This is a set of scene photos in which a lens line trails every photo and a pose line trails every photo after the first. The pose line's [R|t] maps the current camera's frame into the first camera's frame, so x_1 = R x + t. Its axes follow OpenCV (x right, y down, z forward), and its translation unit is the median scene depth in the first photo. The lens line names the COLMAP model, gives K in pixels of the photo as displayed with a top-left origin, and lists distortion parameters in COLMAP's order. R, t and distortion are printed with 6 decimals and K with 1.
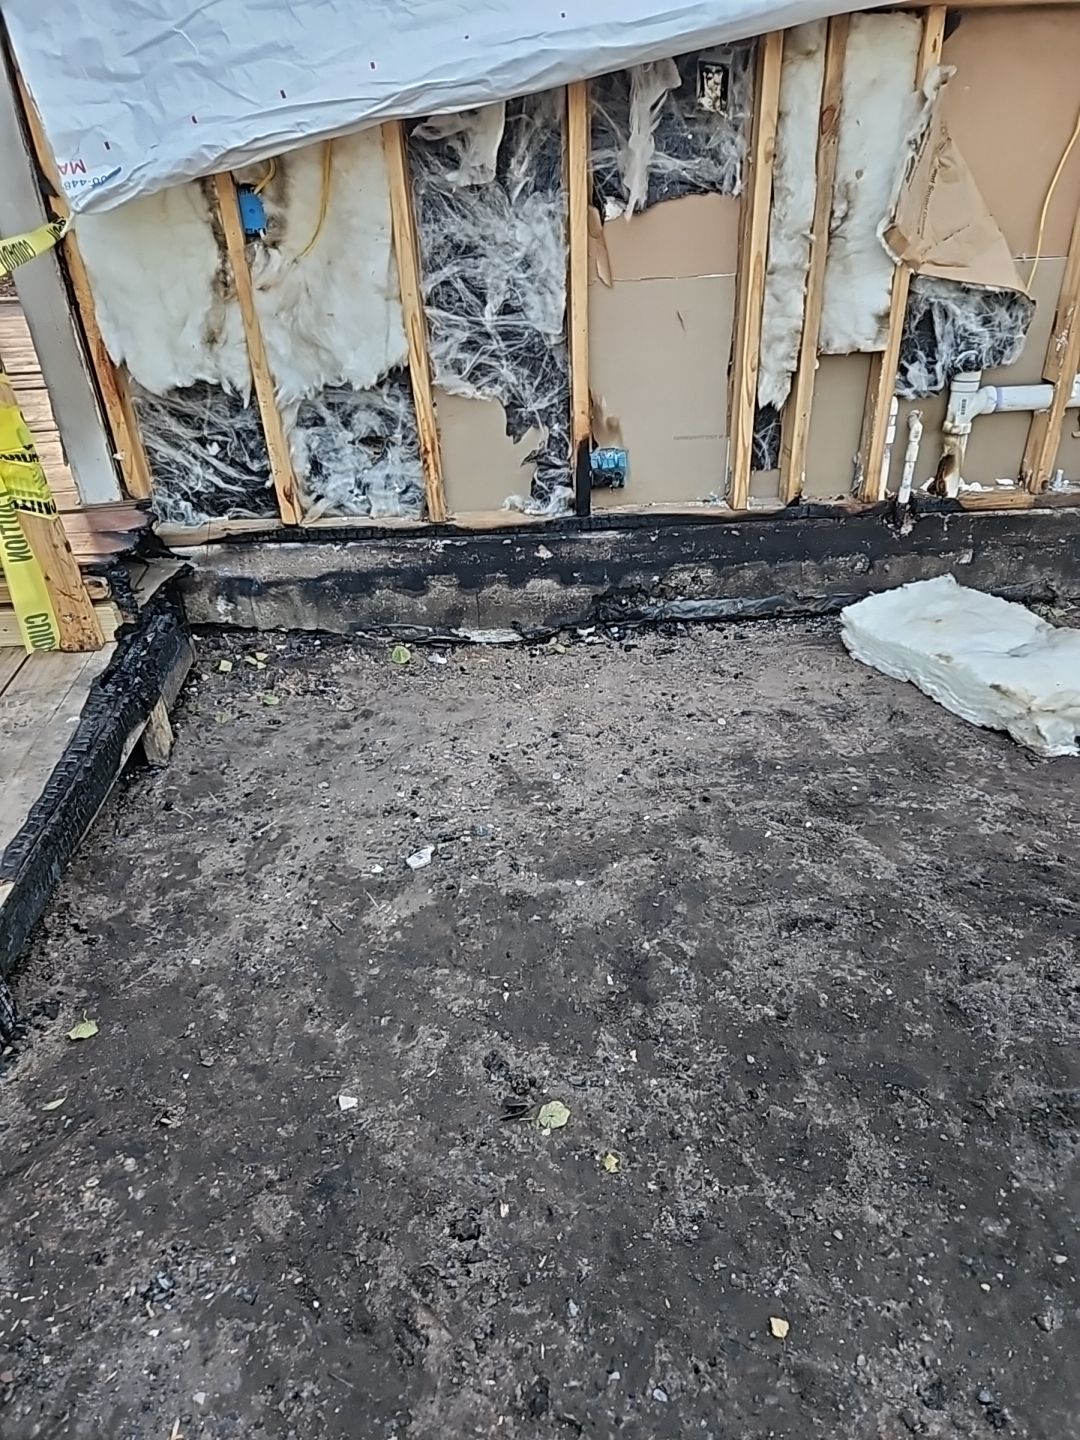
lens RADIAL K [[958.5, 0, 555.3], [0, 958.5, 715.2], [0, 0, 1]] dist [0.068020, -0.060368]
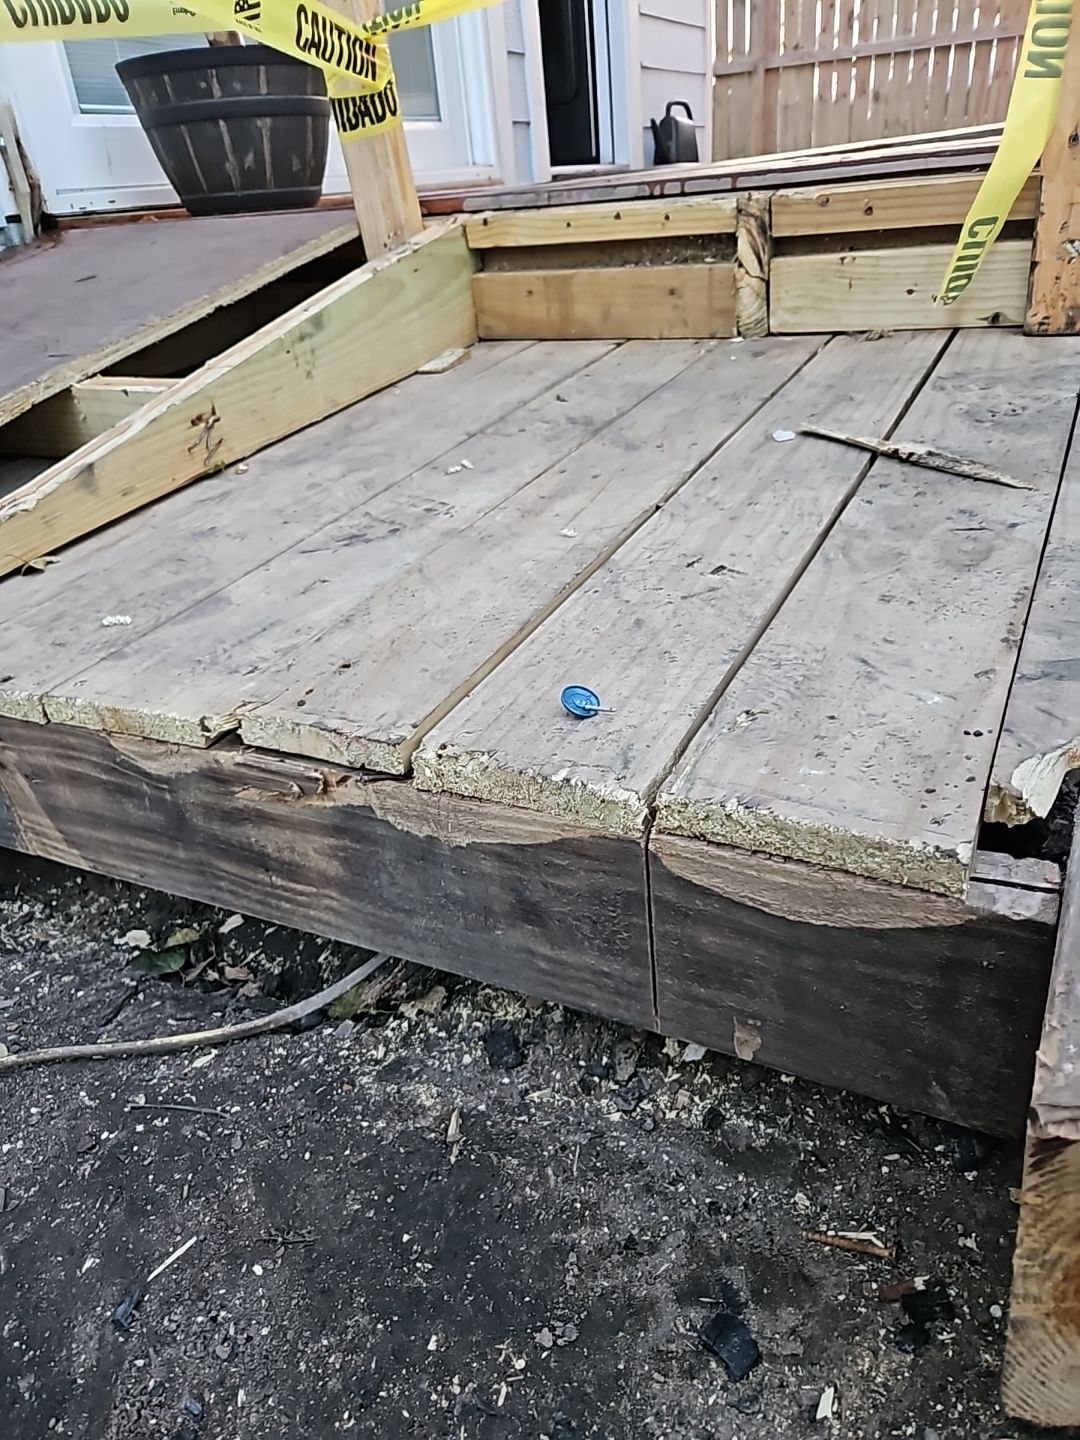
lens RADIAL K [[969.1, 0, 547.8], [0, 969.1, 714.6], [0, 0, 1]] dist [0.067584, -0.064018]
pose [[0.852514, 0.212772, -0.477439, -0.407121], [-0.217548, 0.974963, 0.046042, 0.138623], [0.475282, 0.064615, 0.877458, 0.440438]]
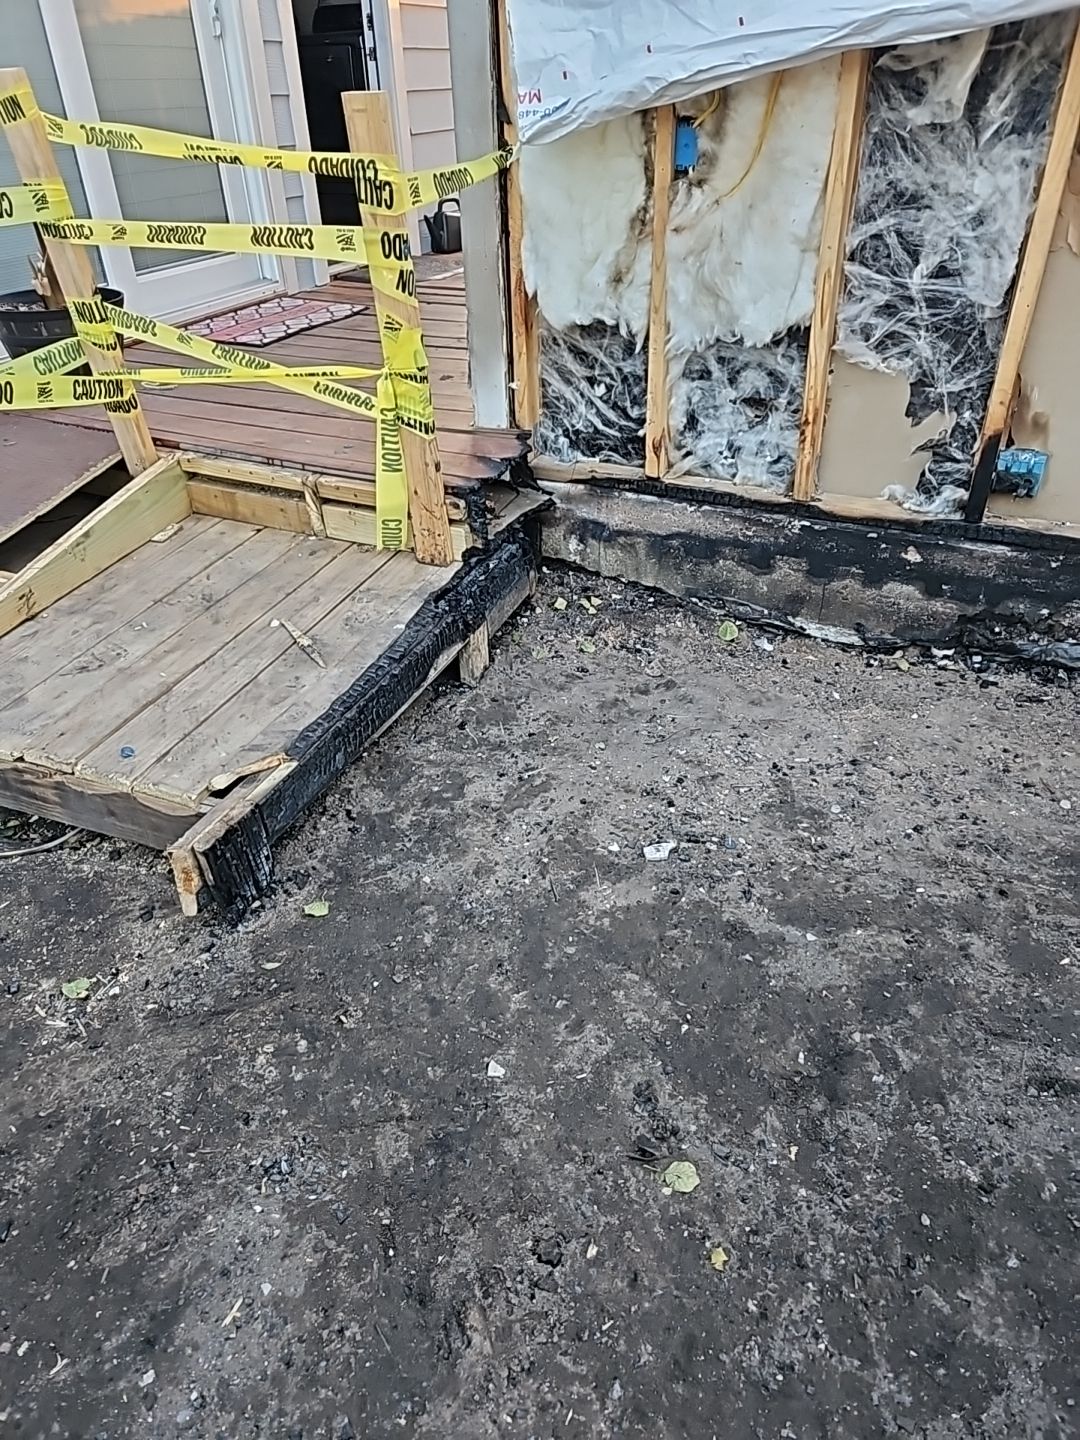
lens RADIAL K [[957.7, 0, 557.3], [0, 957.7, 716.3], [0, 0, 1]] dist [0.082270, -0.072418]
pose [[0.889963, 0.263881, -0.371932, 0.073462], [-0.241851, 0.964547, 0.105630, -0.046635], [0.386619, -0.004055, 0.922230, 0.063724]]
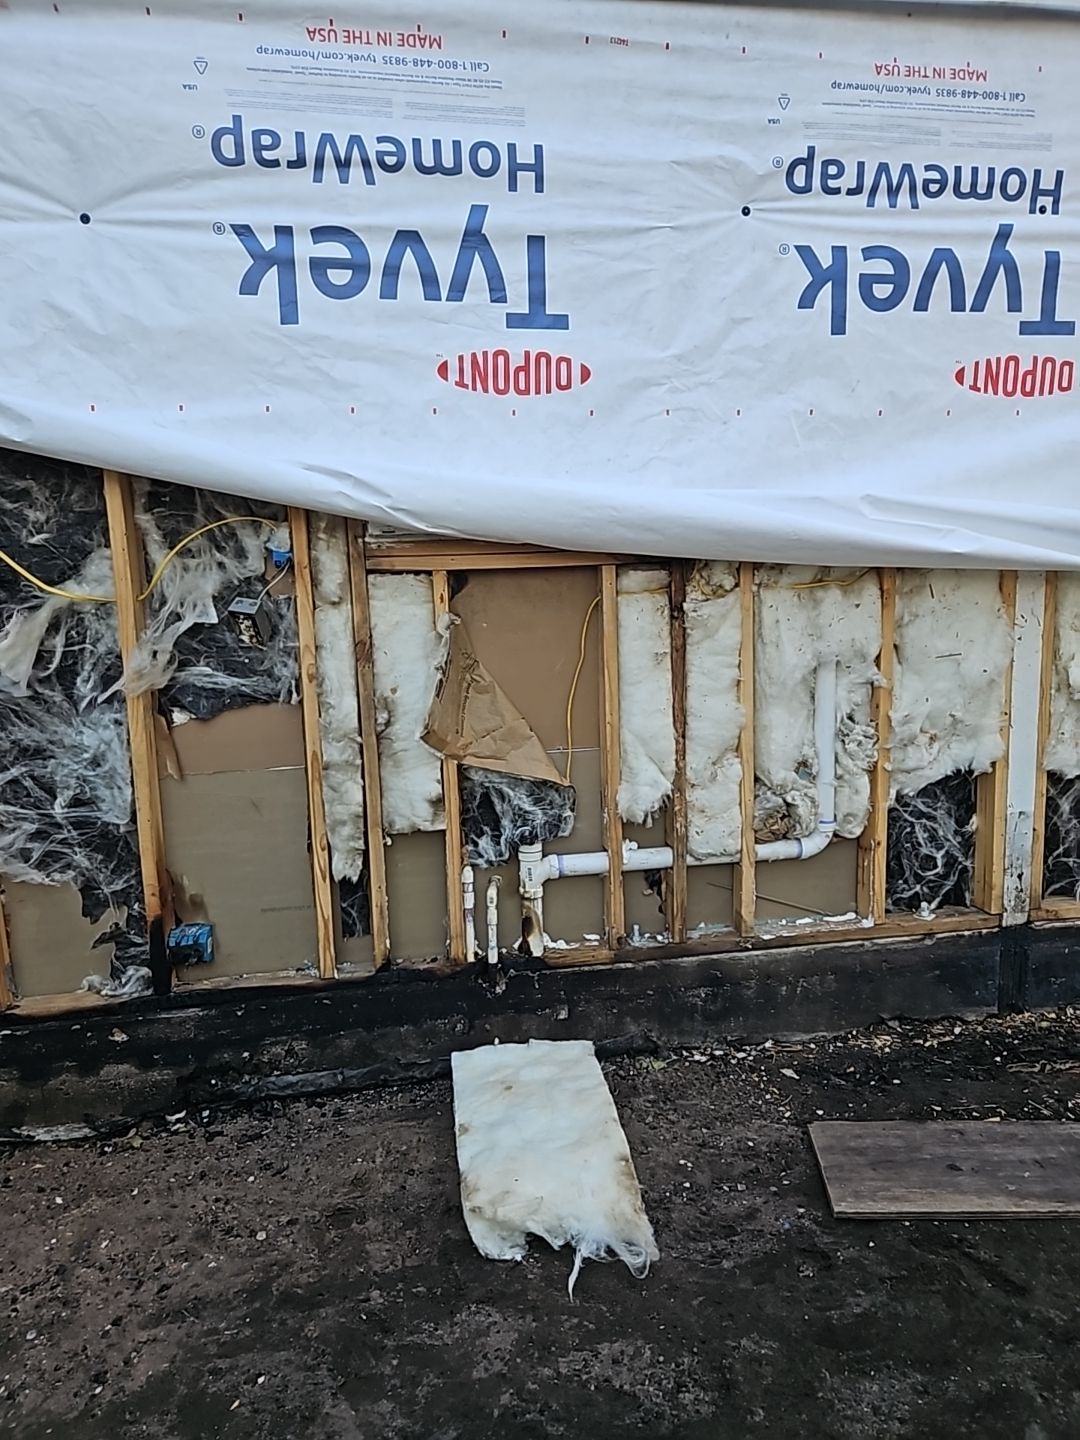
lens RADIAL K [[961.1, 0, 558.2], [0, 961.1, 727.4], [0, 0, 1]] dist [0.078937, -0.066822]
pose [[0.991065, -0.018144, 0.132141, 0.321666], [0.065764, 0.928383, -0.365759, -0.077767], [-0.116042, 0.371181, 0.921281, -0.050341]]
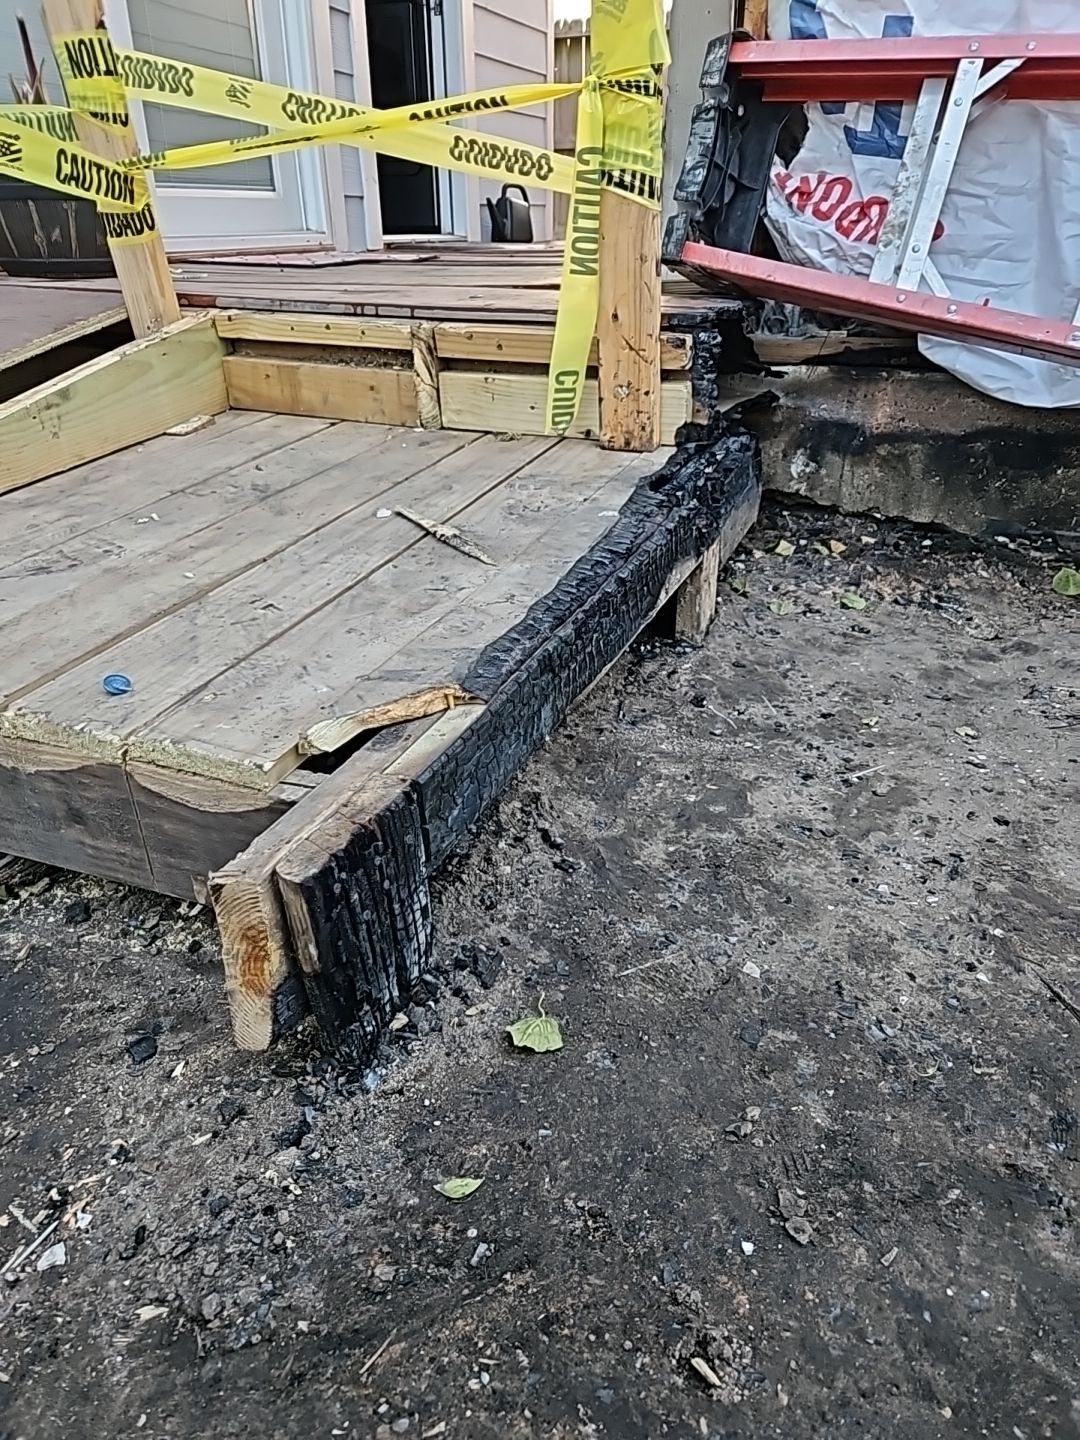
lens RADIAL K [[958.5, 0, 555.3], [0, 958.5, 715.2], [0, 0, 1]] dist [0.068020, -0.060368]
pose [[0.894368, 0.230886, -0.383142, -0.222715], [-0.252077, 0.967693, -0.005279, 0.116241], [0.369545, 0.101302, 0.923674, 0.370280]]
